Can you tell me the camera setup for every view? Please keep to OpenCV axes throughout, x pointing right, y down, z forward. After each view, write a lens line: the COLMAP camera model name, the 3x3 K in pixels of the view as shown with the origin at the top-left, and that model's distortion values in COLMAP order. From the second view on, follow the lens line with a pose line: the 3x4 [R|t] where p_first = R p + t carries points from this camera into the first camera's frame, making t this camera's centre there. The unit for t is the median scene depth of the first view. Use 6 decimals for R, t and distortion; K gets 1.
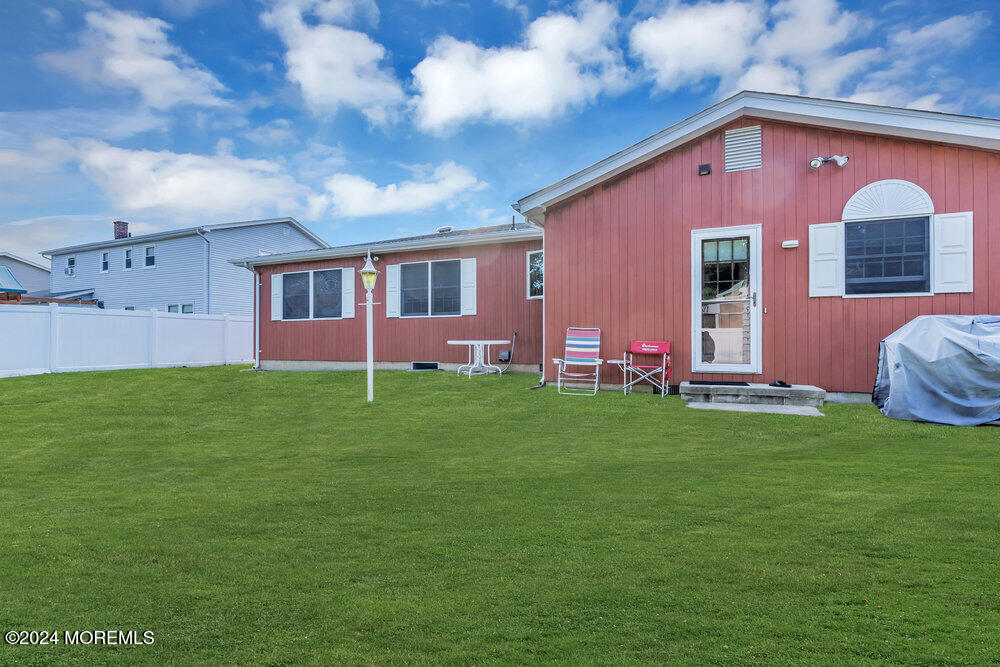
lens RADIAL K [[457.1, 0, 502.6], [0, 457.1, 340.3], [0, 0, 1]] dist [-0.004591, 0.002274]
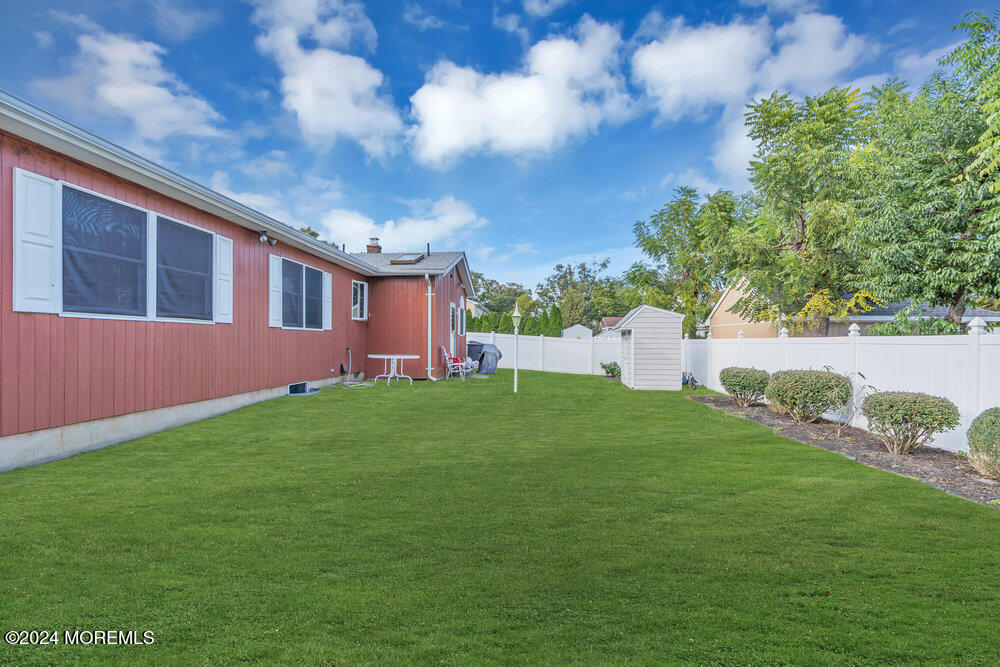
lens RADIAL K [[449.5, 0, 497.6], [0, 449.5, 338.3], [0, 0, 1]] dist [-0.001367, 0.003369]
pose [[-0.309672, 0.009896, 0.950792, -1.766244], [-0.006237, 0.999903, -0.012439, -0.043296], [-0.950823, -0.009782, -0.309581, 1.510400]]
